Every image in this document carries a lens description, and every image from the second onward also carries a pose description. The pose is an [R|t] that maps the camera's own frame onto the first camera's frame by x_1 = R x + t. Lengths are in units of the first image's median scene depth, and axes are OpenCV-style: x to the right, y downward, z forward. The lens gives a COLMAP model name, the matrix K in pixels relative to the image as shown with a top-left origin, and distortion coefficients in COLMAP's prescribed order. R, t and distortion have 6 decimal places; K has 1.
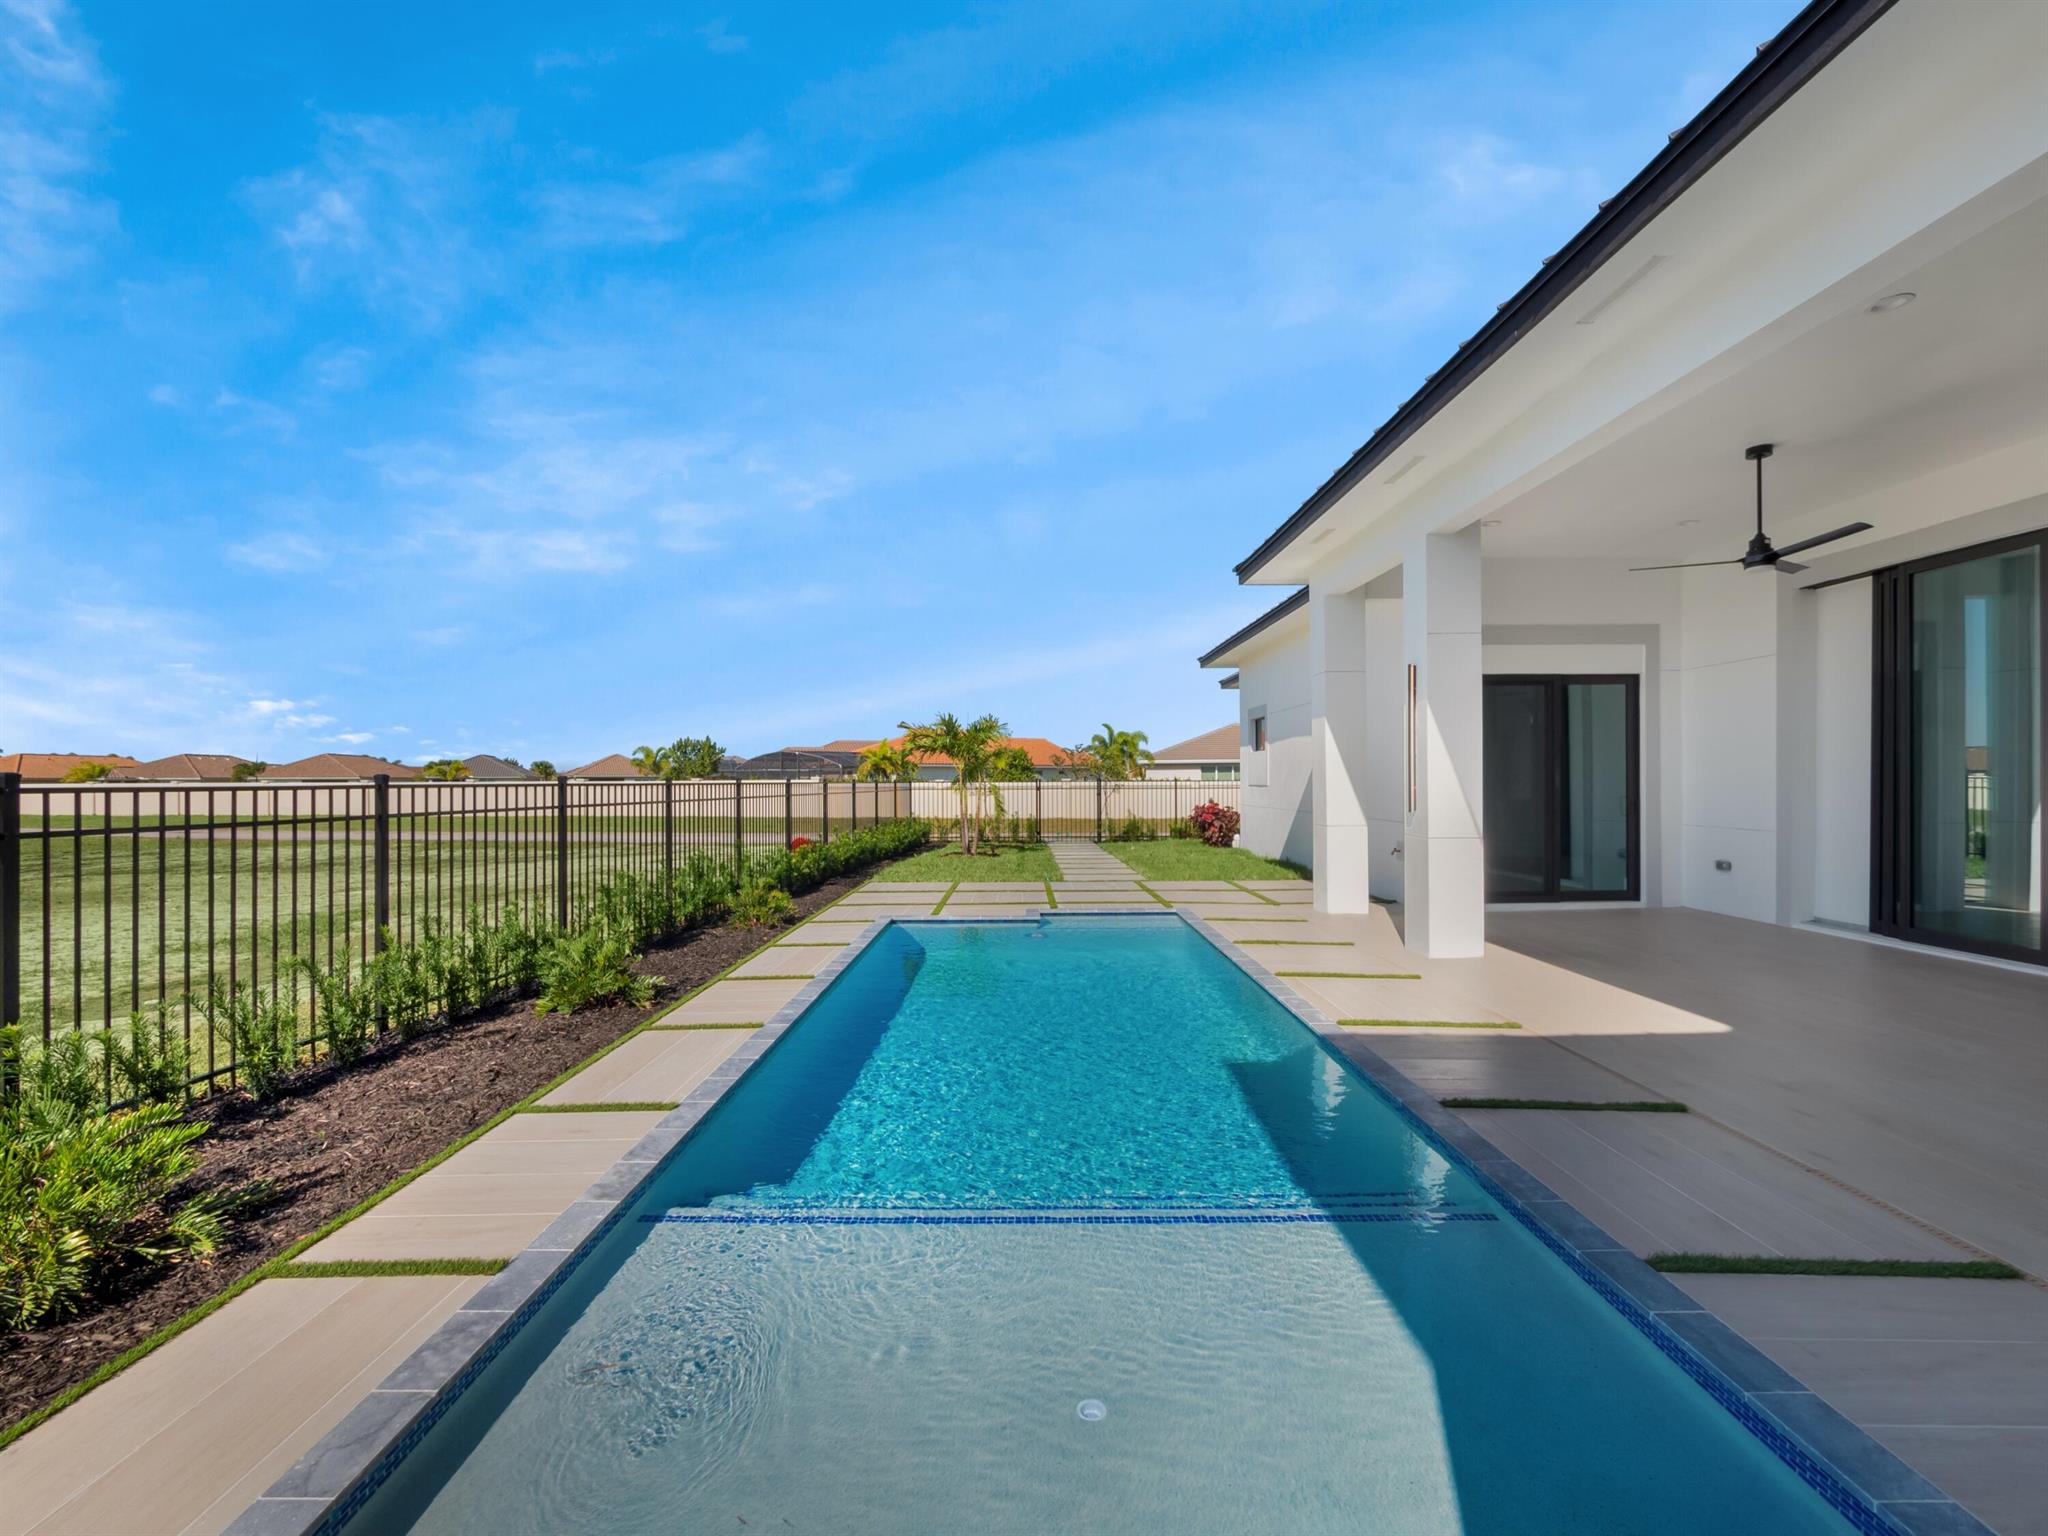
lens RADIAL K [[895.3, 0, 1012.0], [0, 895.3, 784.5], [0, 0, 1]] dist [-0.001214, 0.000195]
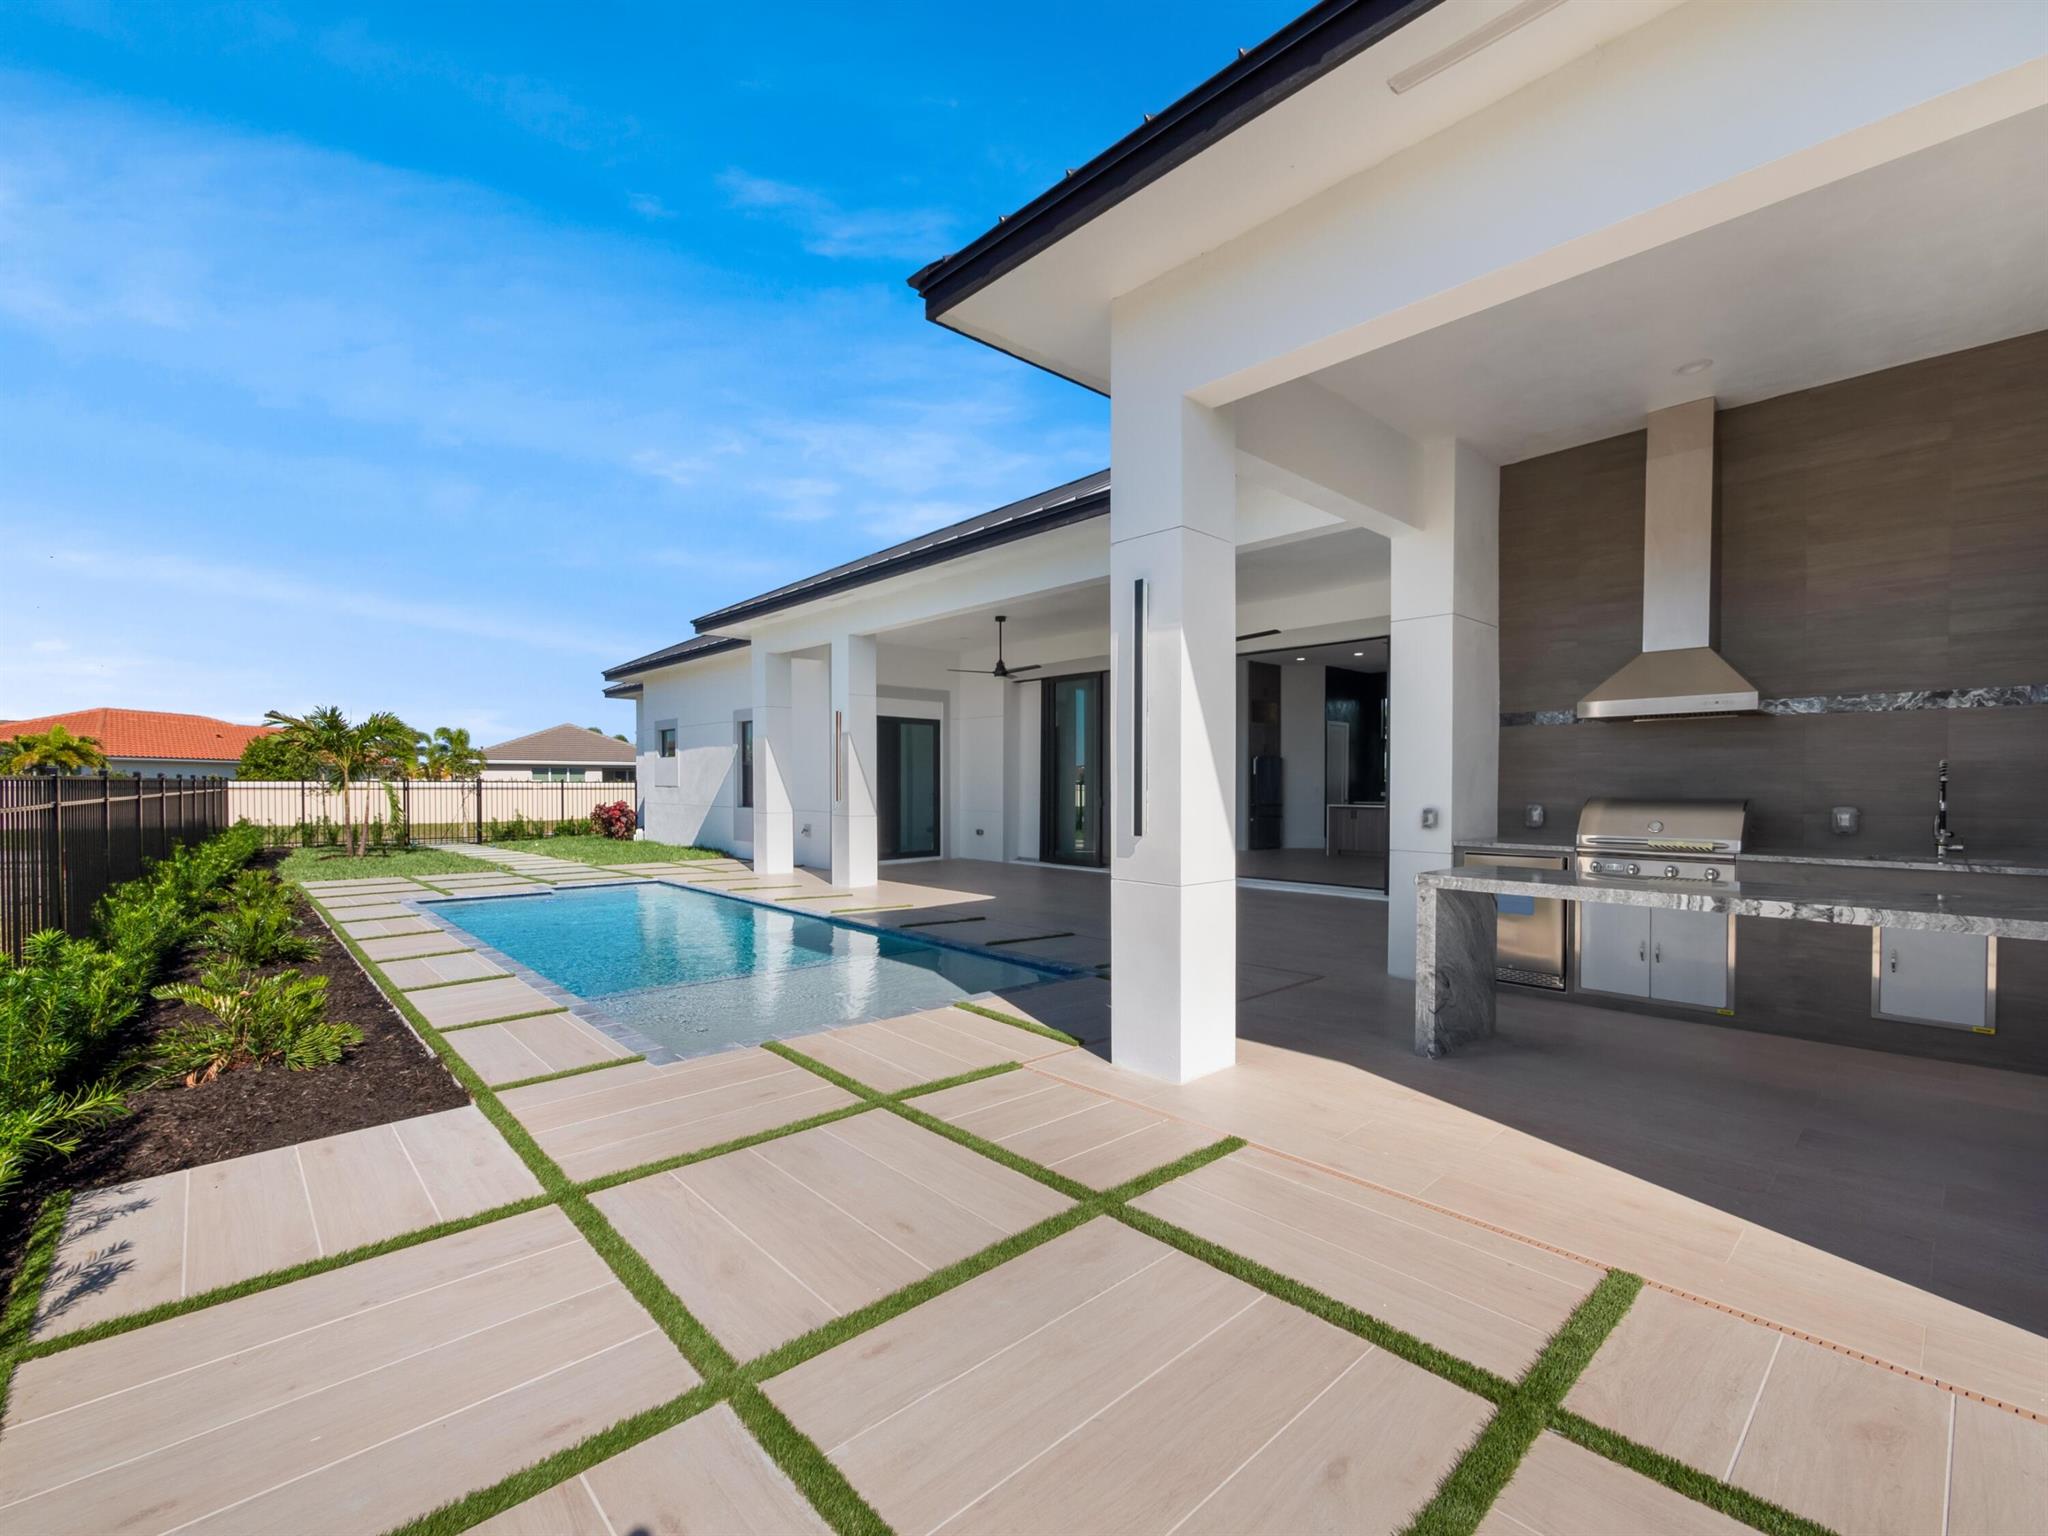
lens RADIAL K [[895.3, 0, 1012.0], [0, 895.3, 784.5], [0, 0, 1]] dist [-0.001214, 0.000195]
pose [[0.742030, 0.008067, 0.670318, -0.295485], [-0.005469, 0.999967, -0.005981, 0.005310], [-0.670345, 0.000772, 0.742049, -0.305883]]
